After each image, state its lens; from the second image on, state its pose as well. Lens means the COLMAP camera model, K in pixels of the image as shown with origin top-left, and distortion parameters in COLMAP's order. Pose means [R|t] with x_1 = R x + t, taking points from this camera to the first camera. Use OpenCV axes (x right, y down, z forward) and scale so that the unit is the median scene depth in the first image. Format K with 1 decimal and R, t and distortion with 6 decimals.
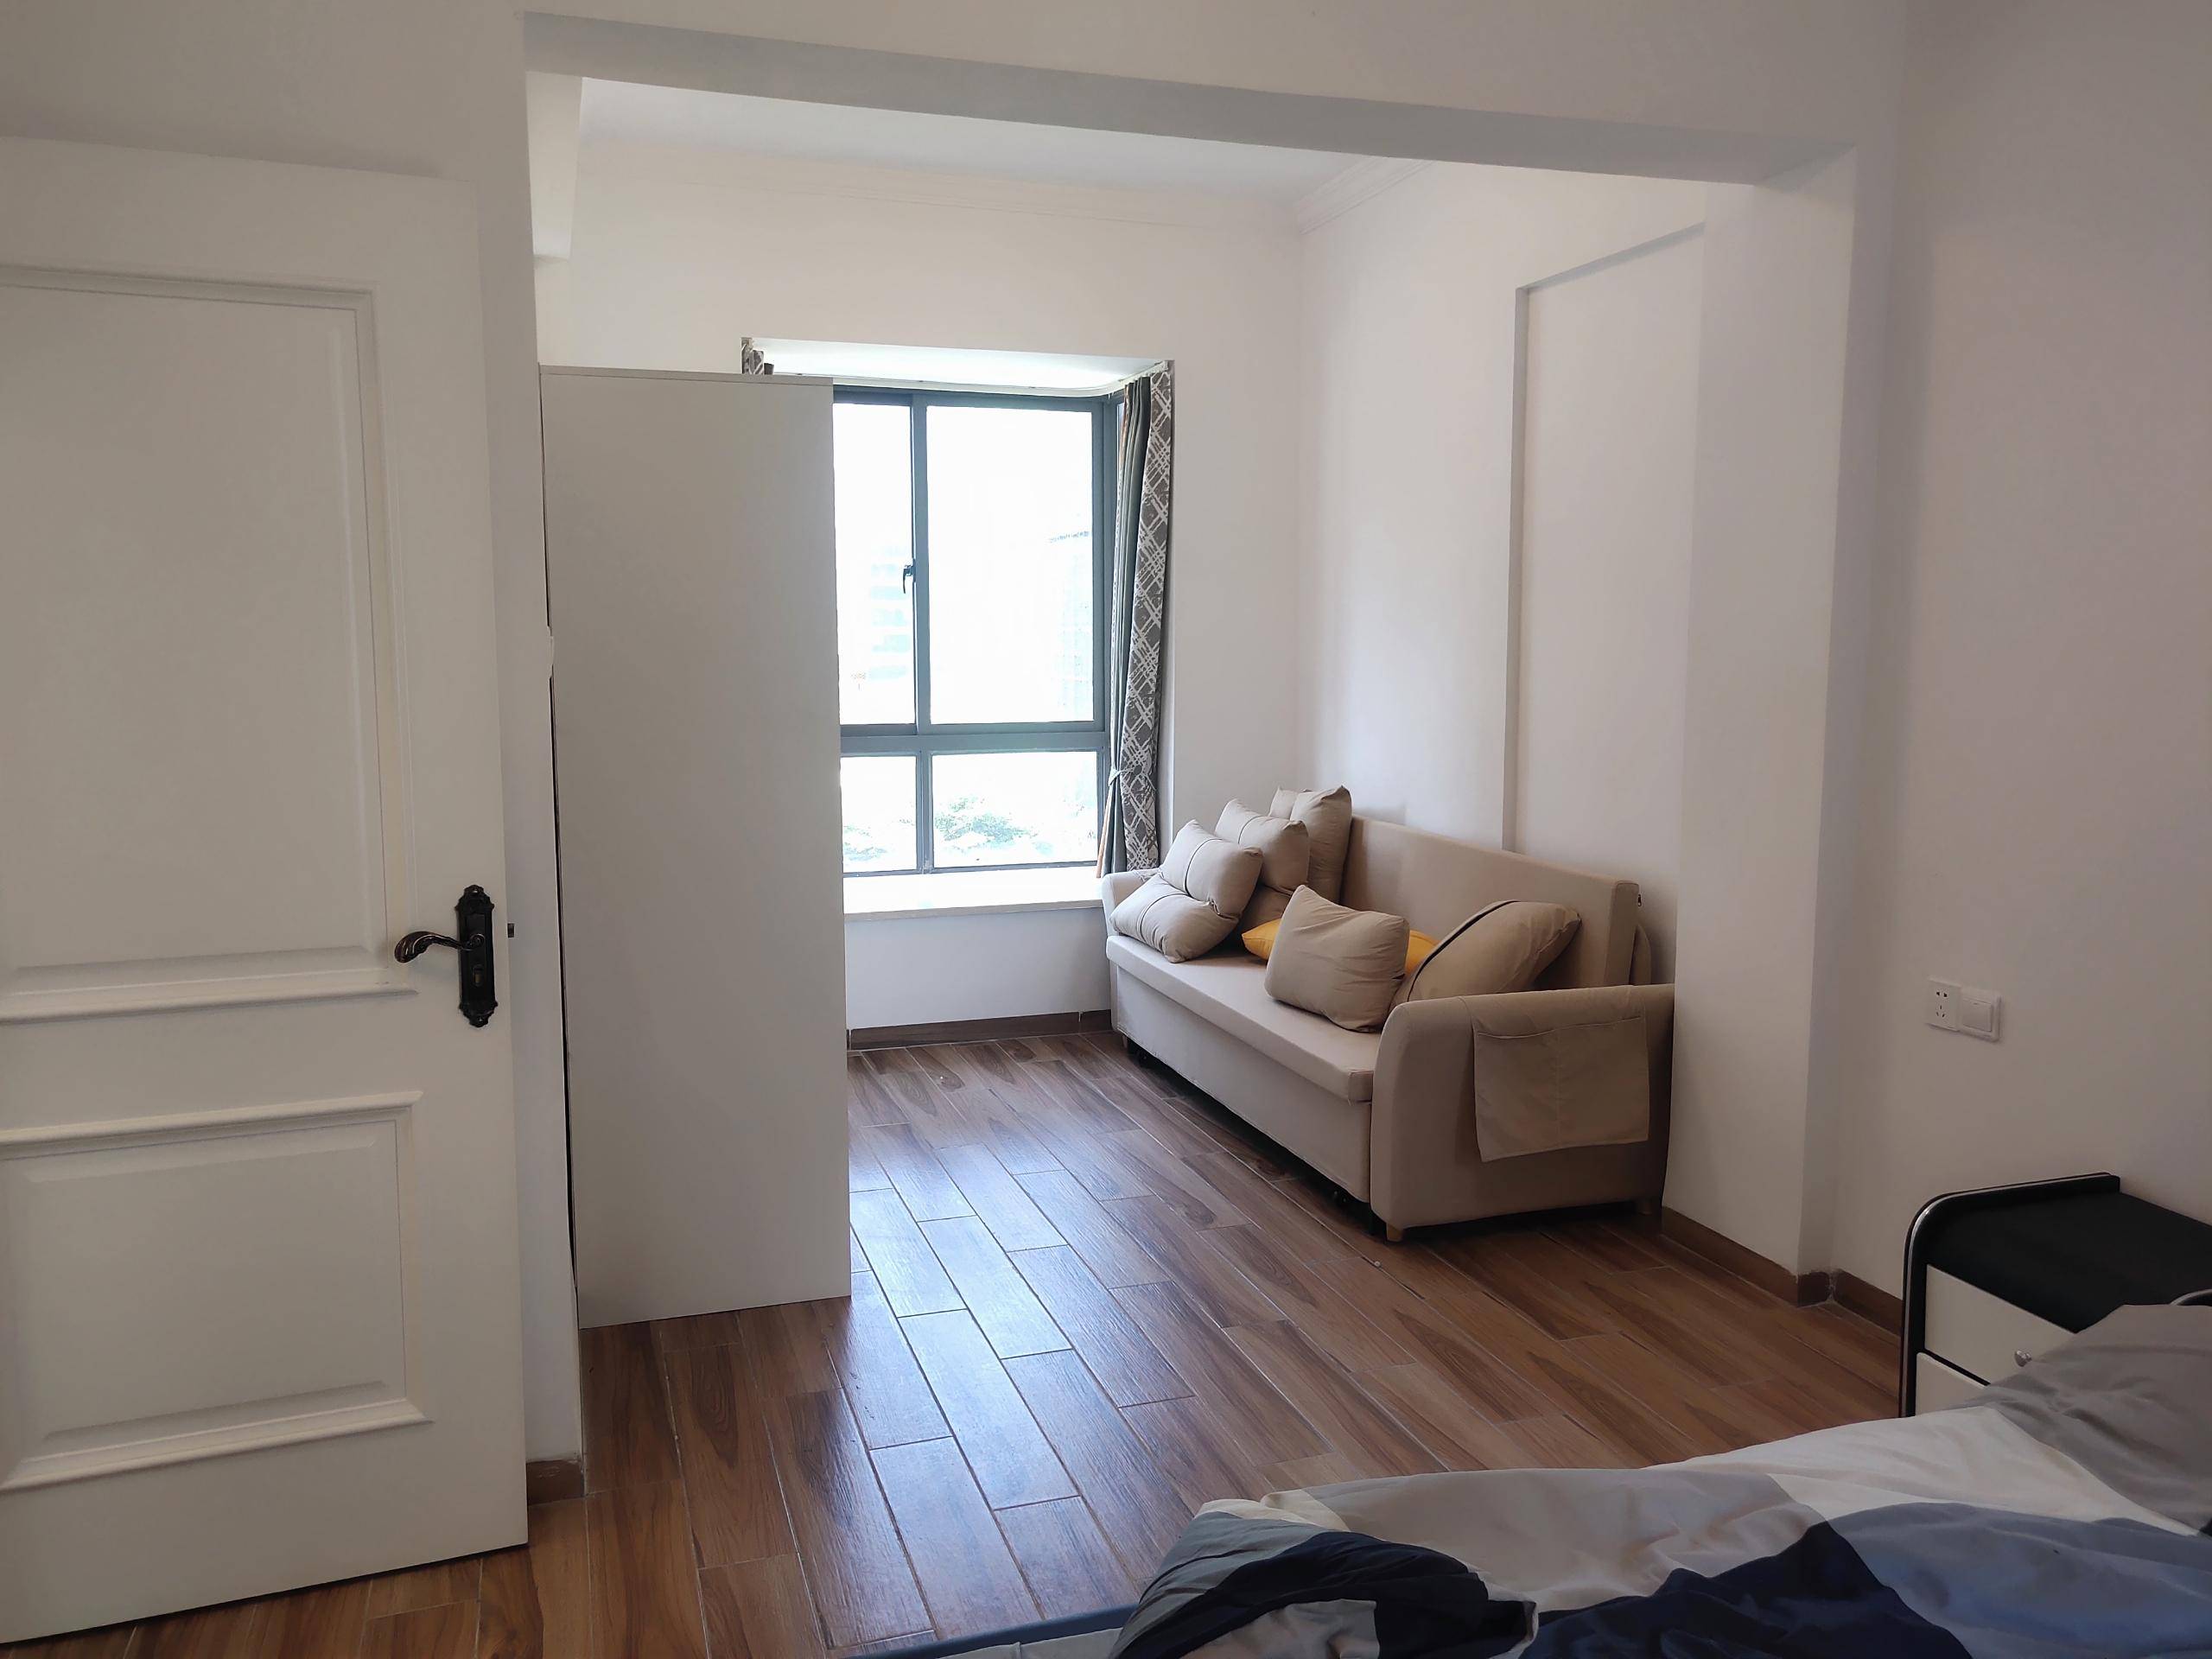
lens RADIAL K [[1695.2, 0, 1108.7], [0, 1695.2, 812.9], [0, 0, 1]] dist [0.029919, 0.005294]
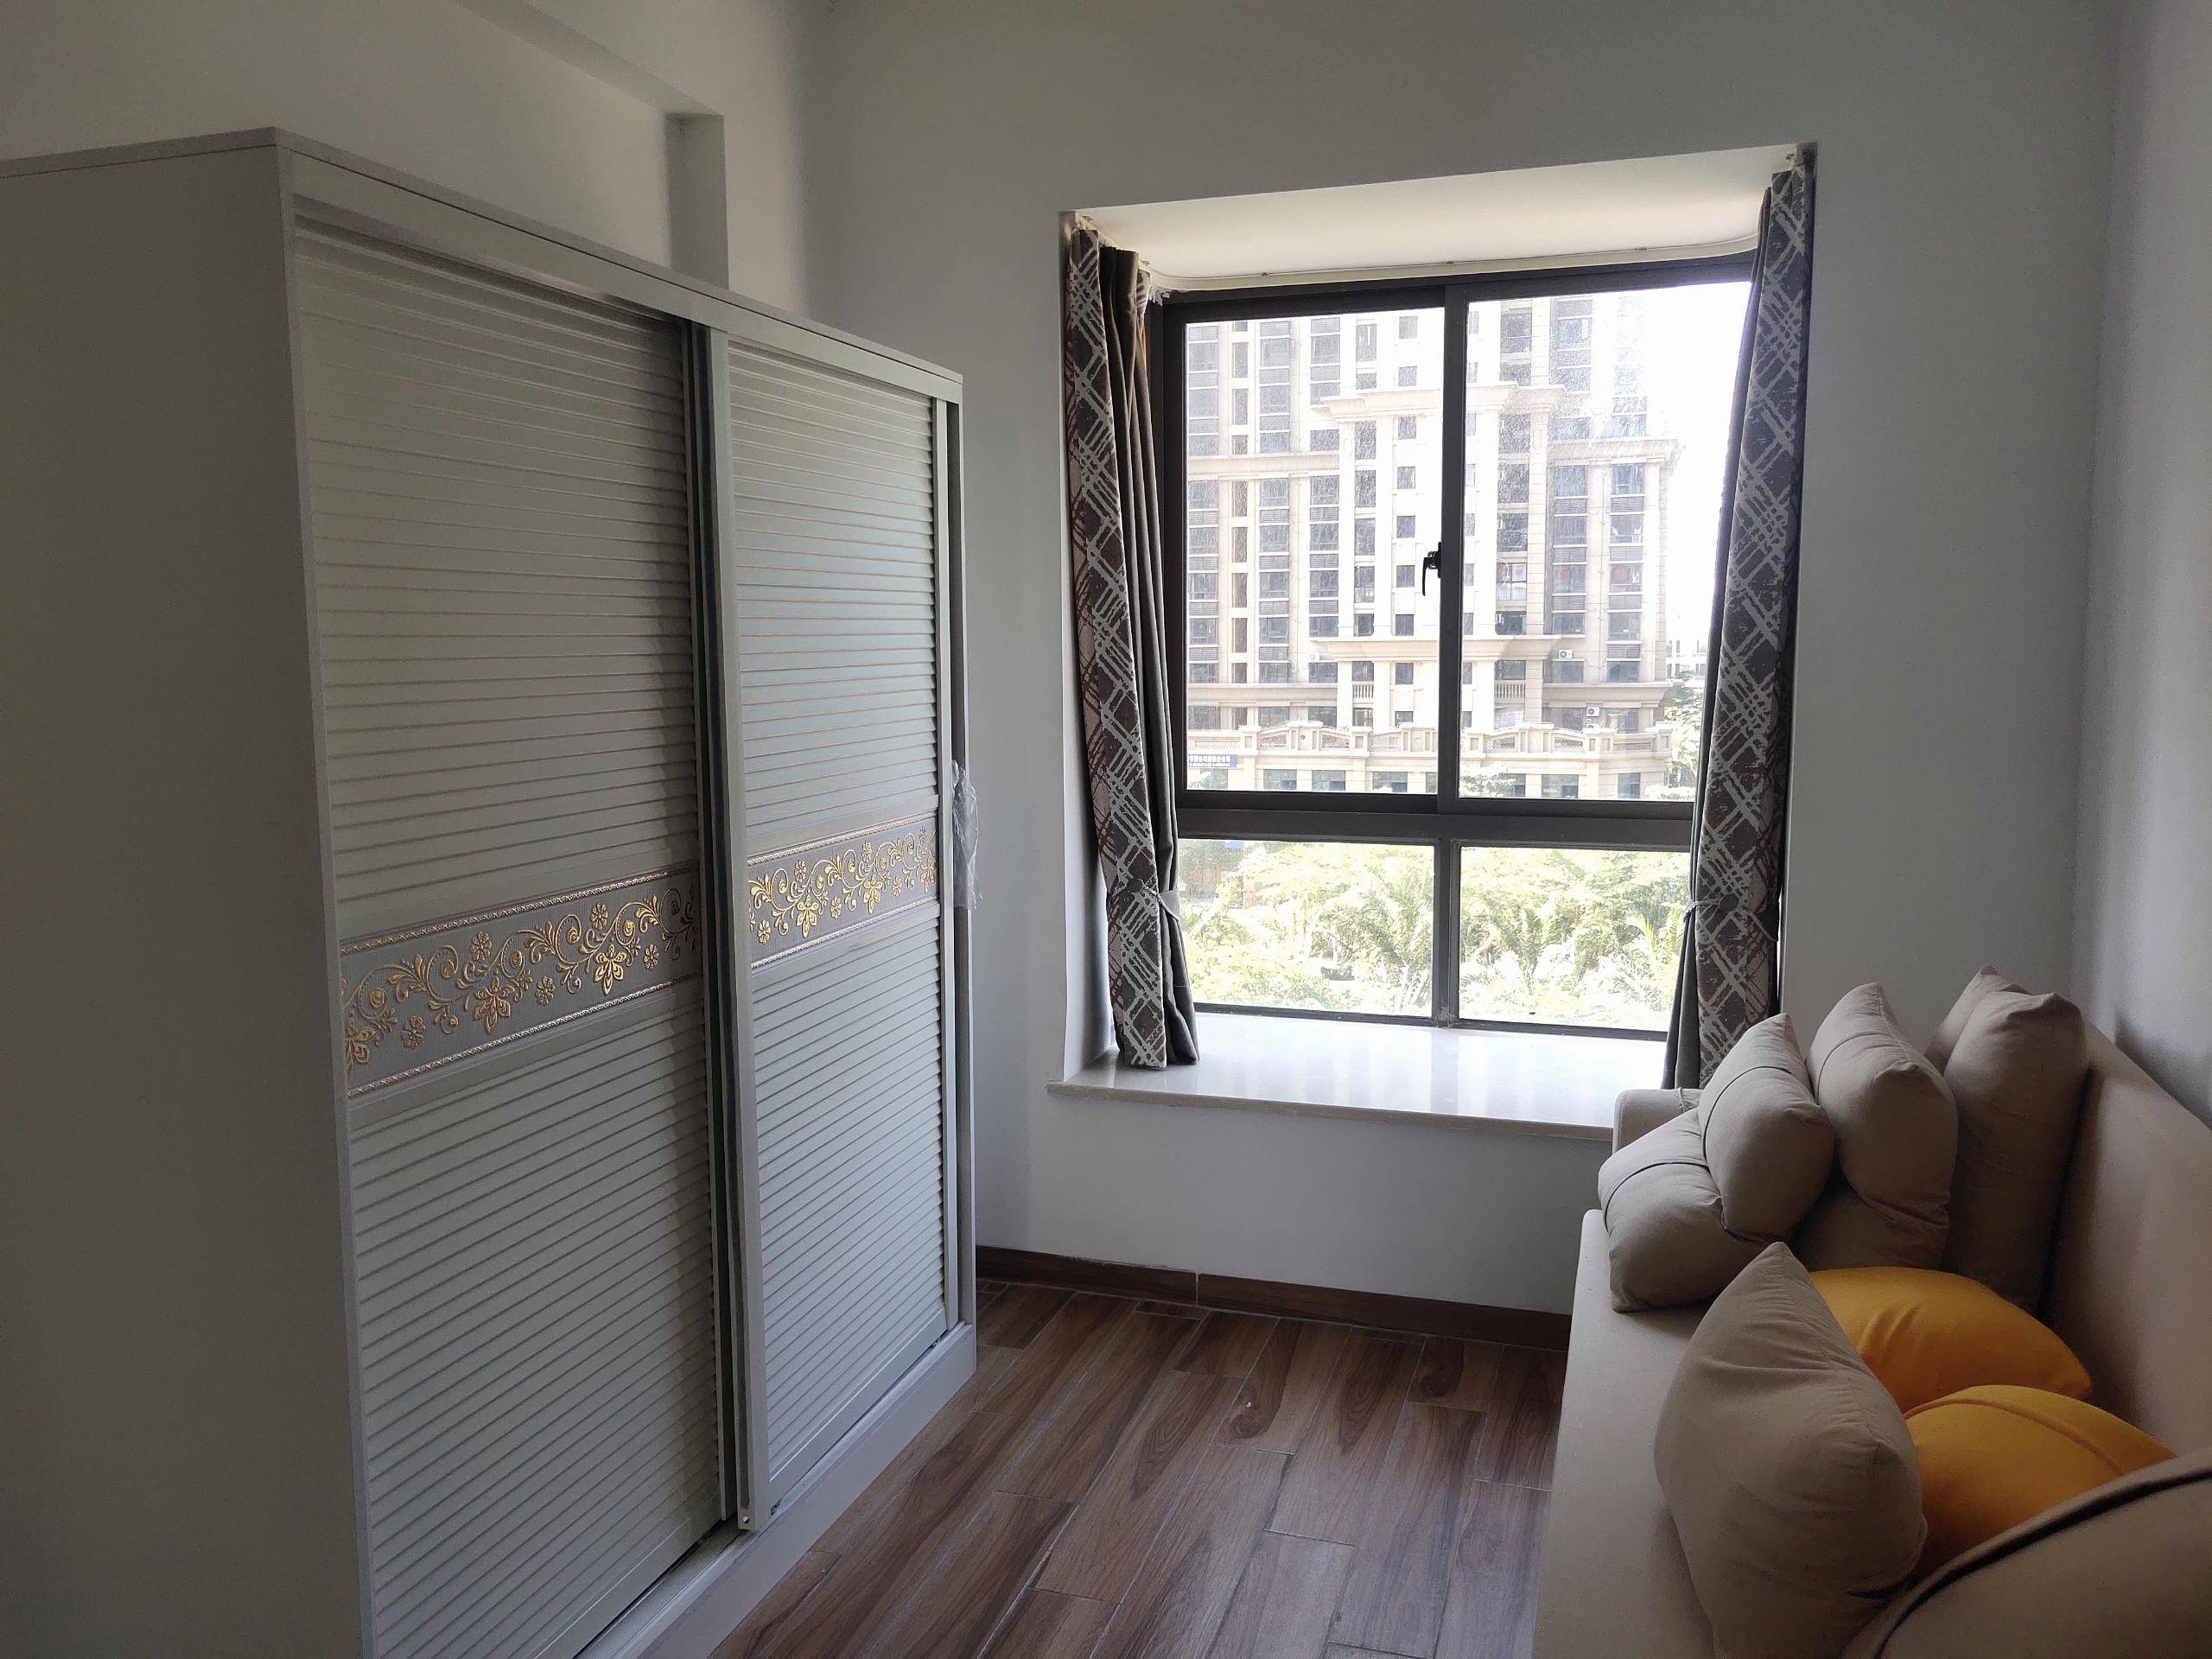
lens RADIAL K [[1695.2, 0, 1108.7], [0, 1695.2, 812.9], [0, 0, 1]] dist [0.029919, 0.005294]
pose [[0.811792, 0.054993, -0.581351, 0.174638], [-0.062581, 0.998015, 0.007021, -0.045952], [0.580584, 0.030682, 0.813622, 0.426906]]
